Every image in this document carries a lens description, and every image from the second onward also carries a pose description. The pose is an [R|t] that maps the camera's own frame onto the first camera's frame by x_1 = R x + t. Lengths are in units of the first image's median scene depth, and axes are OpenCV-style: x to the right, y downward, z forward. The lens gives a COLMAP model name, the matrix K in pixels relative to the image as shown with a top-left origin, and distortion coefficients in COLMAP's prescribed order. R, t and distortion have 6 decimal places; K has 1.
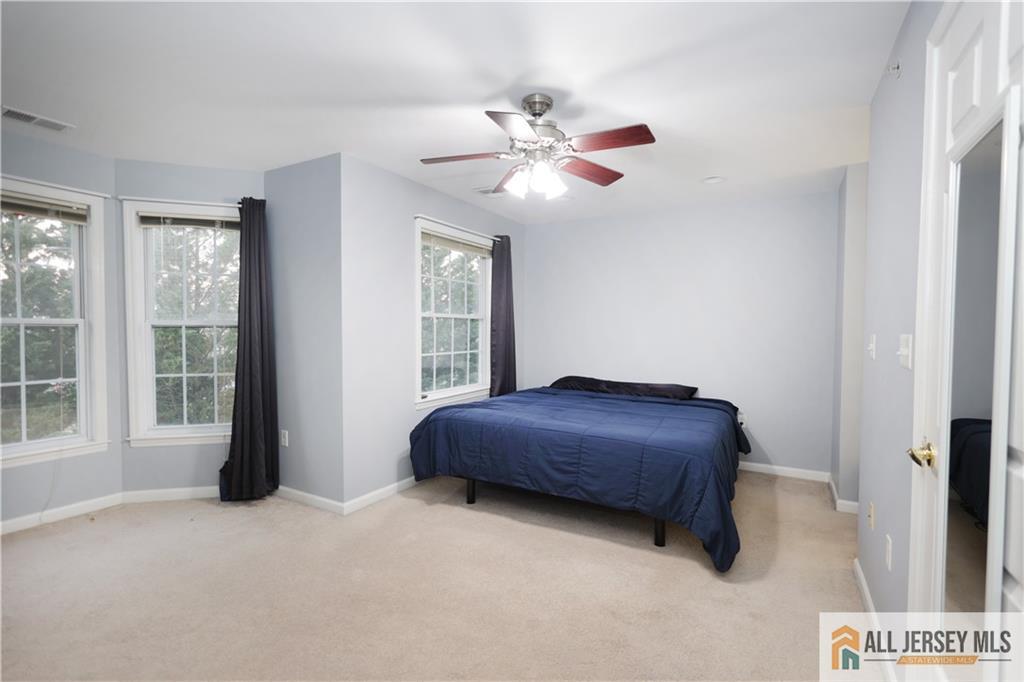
lens RADIAL K [[467.5, 0, 517.6], [0, 467.5, 338.6], [0, 0, 1]] dist [-0.001270, -0.000486]
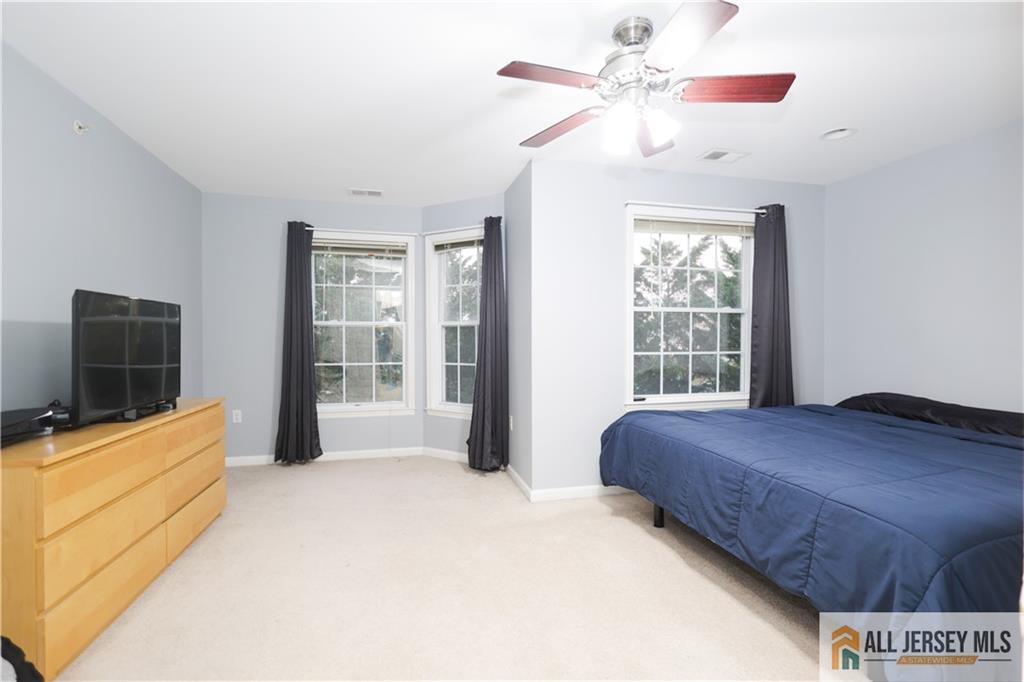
lens RADIAL K [[467.5, 0, 514.7], [0, 467.5, 341.6], [0, 0, 1]] dist [-0.001270, -0.000486]
pose [[0.701725, 0.003685, -0.712439, 0.321204], [-0.008181, 0.999962, -0.002886, 0.018702], [0.712401, 0.007853, 0.701728, 0.212688]]
